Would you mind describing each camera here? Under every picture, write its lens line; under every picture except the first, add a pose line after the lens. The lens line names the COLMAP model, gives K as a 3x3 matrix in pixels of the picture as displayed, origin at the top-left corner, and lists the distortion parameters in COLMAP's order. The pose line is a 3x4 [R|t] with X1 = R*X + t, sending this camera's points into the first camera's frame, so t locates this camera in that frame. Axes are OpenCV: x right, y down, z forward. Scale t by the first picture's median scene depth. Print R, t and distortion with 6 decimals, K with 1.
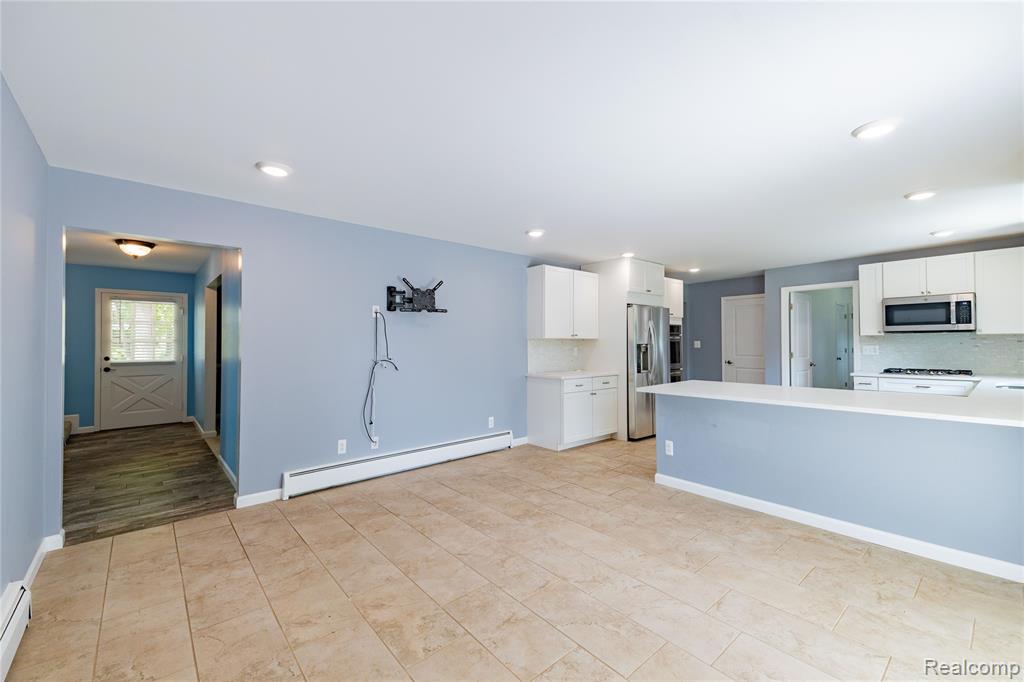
lens RADIAL K [[419.4, 0, 513.9], [0, 419.4, 335.9], [0, 0, 1]] dist [0.044982, -0.012306]
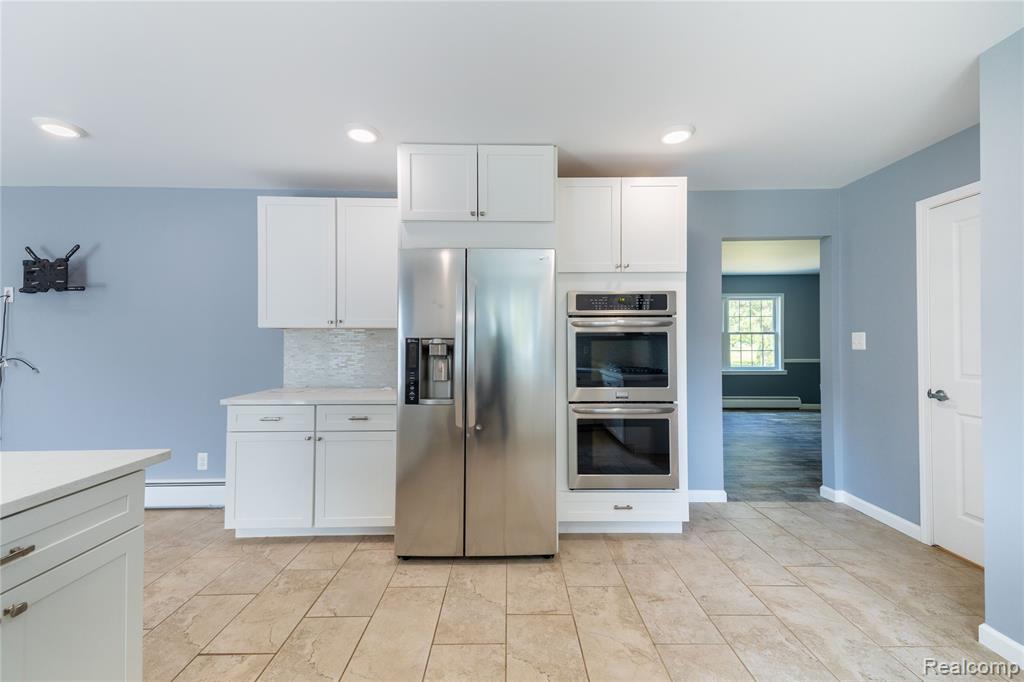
lens RADIAL K [[419.4, 0, 514.1], [0, 419.4, 337.7], [0, 0, 1]] dist [0.044982, -0.012306]
pose [[0.768140, 0.000230, -0.640282, 0.854933], [0.008704, 0.999904, 0.010802, 0.018653], [0.640223, -0.013871, 0.768064, 0.954417]]
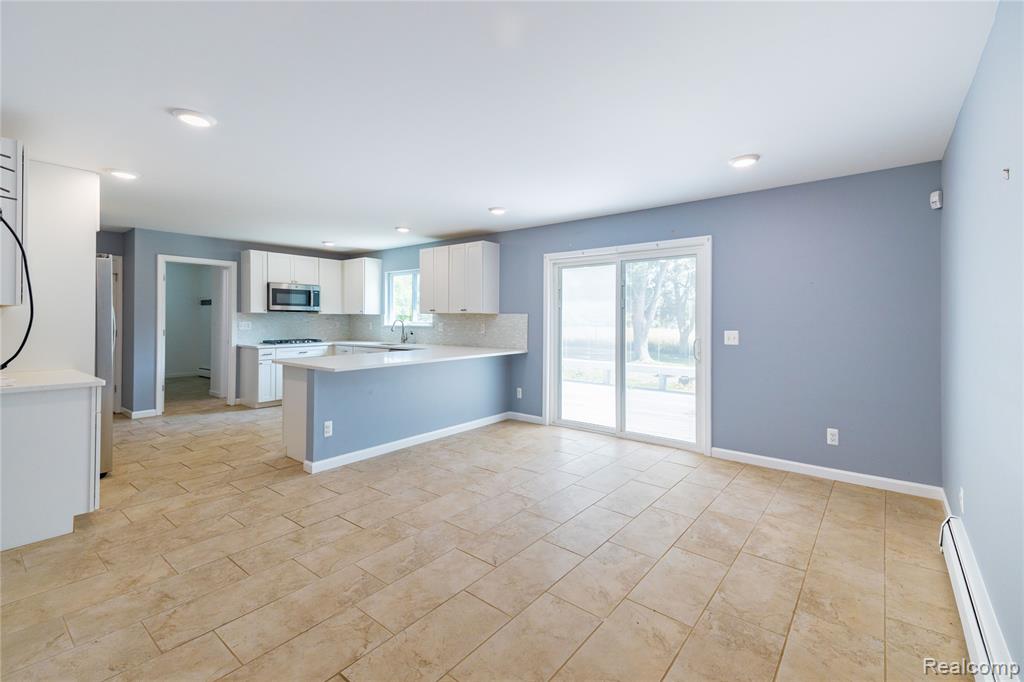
lens RADIAL K [[443.9, 0, 526.8], [0, 443.9, 318.0], [0, 0, 1]] dist [0.030061, -0.001082]
pose [[-0.199984, 0.010535, 0.979743, -0.632344], [-0.019864, 0.999693, -0.014804, 0.020450], [-0.979598, -0.022422, -0.199713, 0.692262]]
